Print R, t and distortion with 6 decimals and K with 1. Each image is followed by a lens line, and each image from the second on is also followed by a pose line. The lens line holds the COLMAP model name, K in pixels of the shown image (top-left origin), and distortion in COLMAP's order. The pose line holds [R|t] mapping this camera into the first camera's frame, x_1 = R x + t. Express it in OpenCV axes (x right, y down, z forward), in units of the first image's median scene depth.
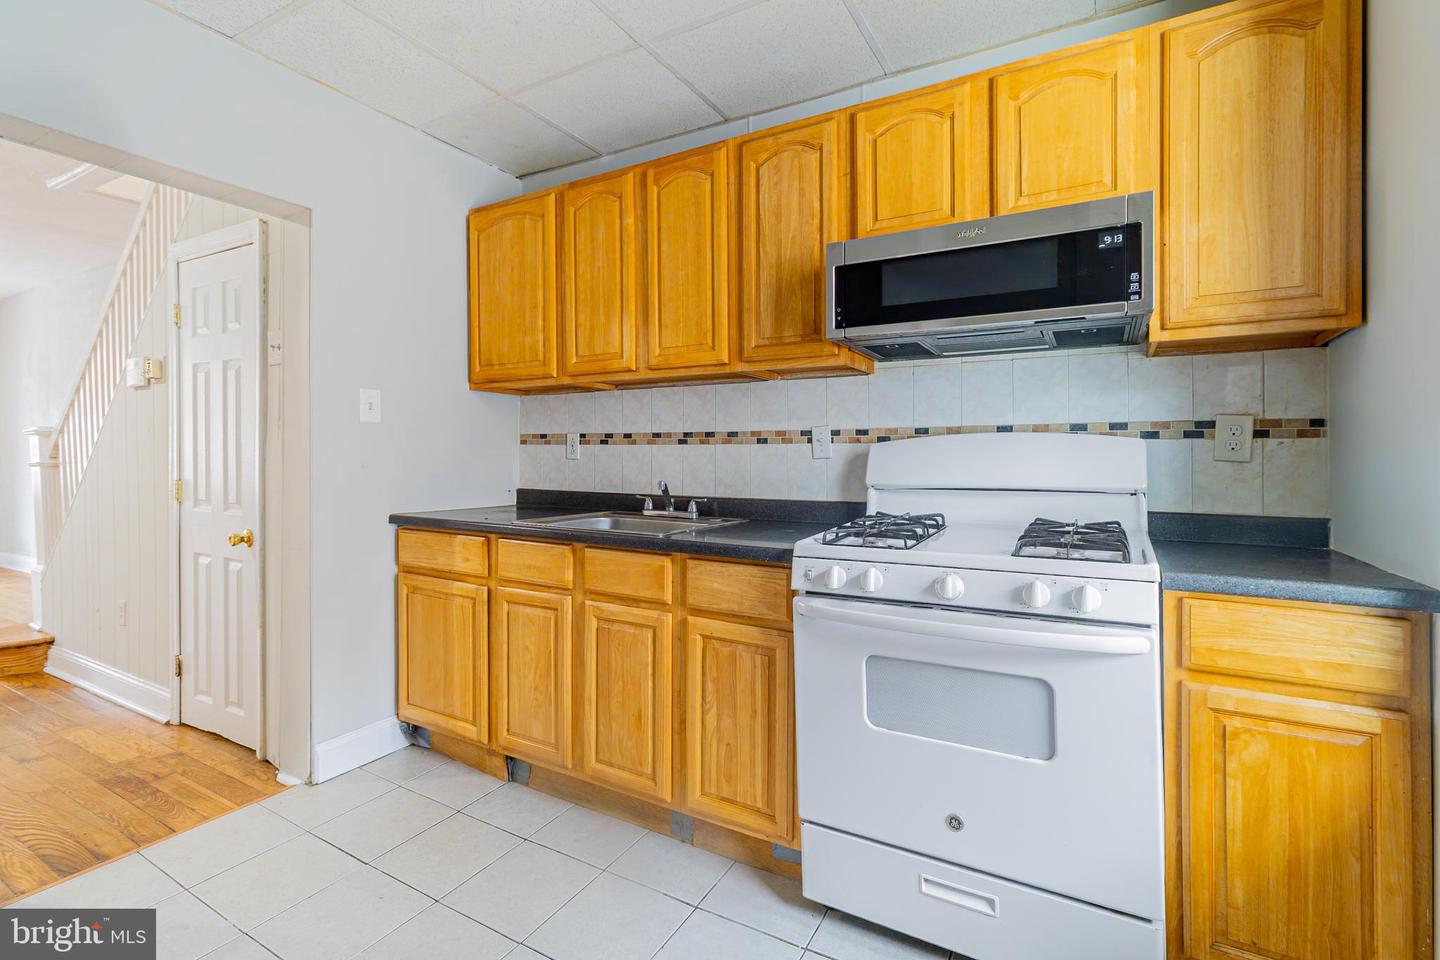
lens RADIAL K [[663.7, 0, 720.4], [0, 663.7, 456.2], [0, 0, 1]] dist [-0.000539, -0.000026]
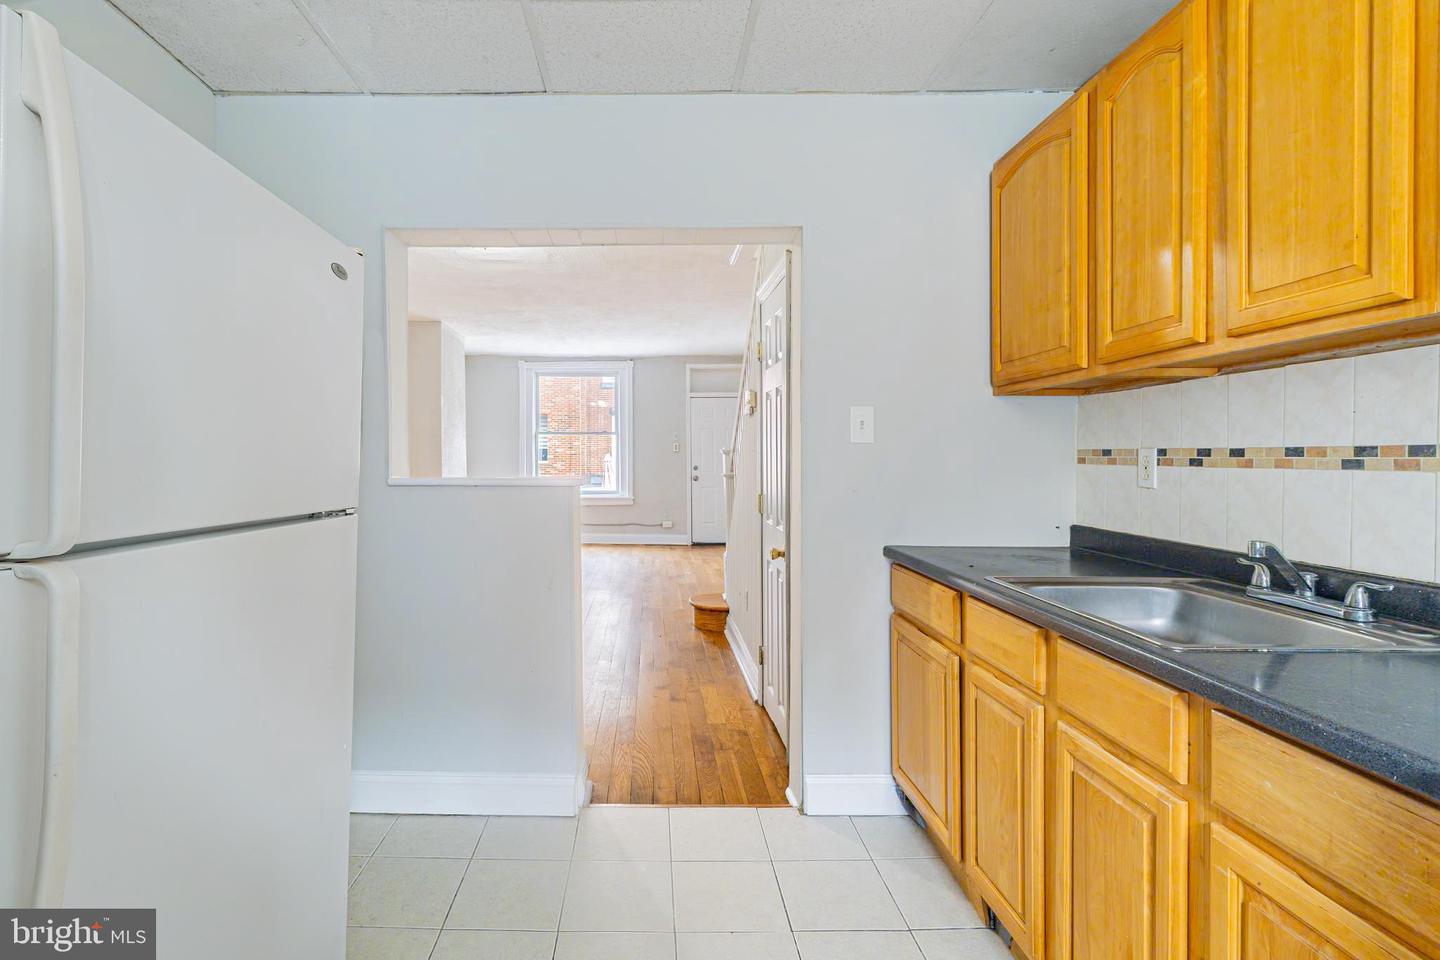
lens RADIAL K [[685.7, 0, 720.1], [0, 685.7, 464.3], [0, 0, 1]] dist [0.001659, 0.000070]
pose [[0.492682, 0.011125, -0.870138, 0.179350], [0.001055, 0.999910, 0.013381, -0.032283], [0.870209, -0.007511, 0.492626, 0.346174]]
